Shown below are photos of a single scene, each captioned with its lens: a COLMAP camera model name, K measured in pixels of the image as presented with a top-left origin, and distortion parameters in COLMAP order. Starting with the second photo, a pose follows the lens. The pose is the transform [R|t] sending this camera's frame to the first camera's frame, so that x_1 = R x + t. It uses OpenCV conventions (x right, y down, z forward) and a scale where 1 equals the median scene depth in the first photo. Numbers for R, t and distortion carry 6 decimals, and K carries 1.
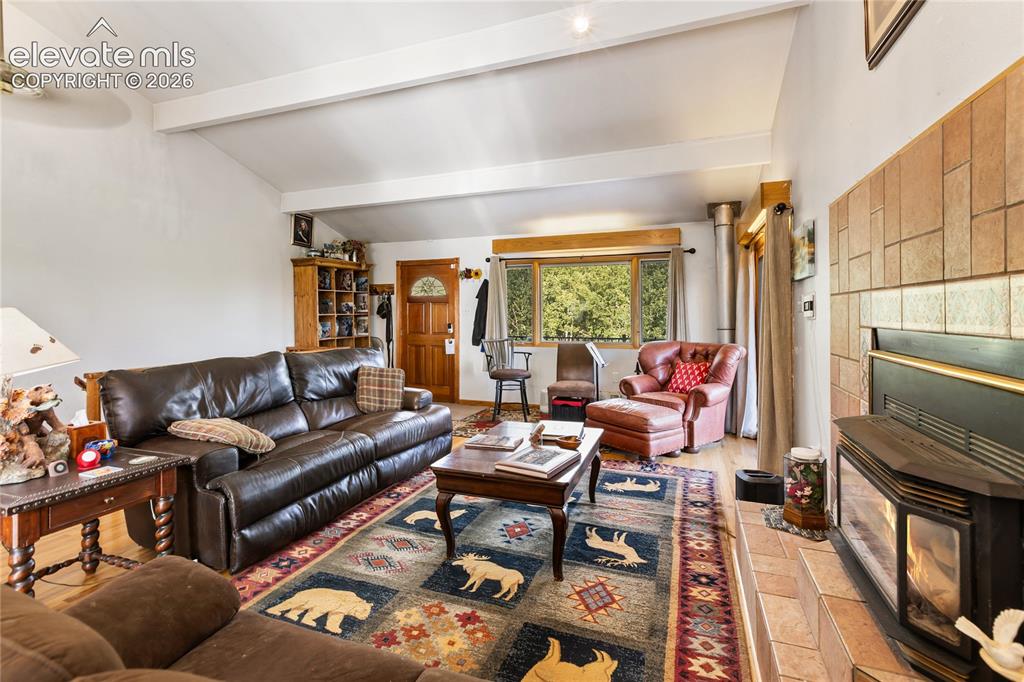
lens RADIAL K [[473.5, 0, 510.5], [0, 473.5, 315.0], [0, 0, 1]] dist [-0.000533, -0.000168]
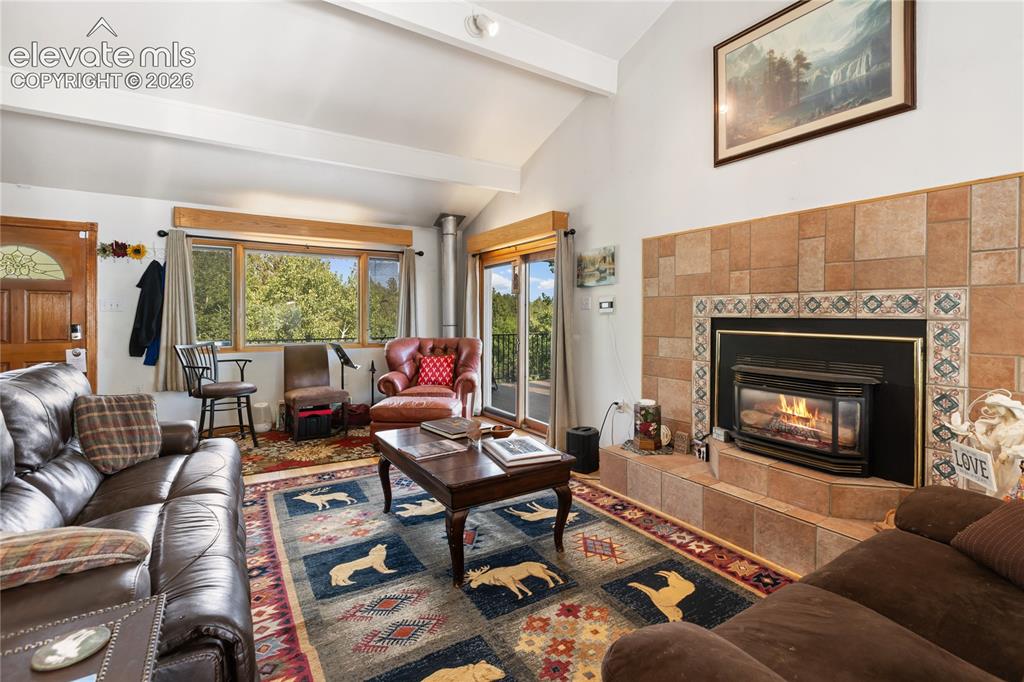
lens RADIAL K [[467.9, 0, 520.1], [0, 467.9, 318.7], [0, 0, 1]] dist [0.002157, 0.000610]
pose [[0.597782, -0.001012, 0.801658, -0.382985], [-0.001358, 0.999996, 0.002275, 0.011203], [-0.801658, -0.002449, 0.597778, 0.203604]]
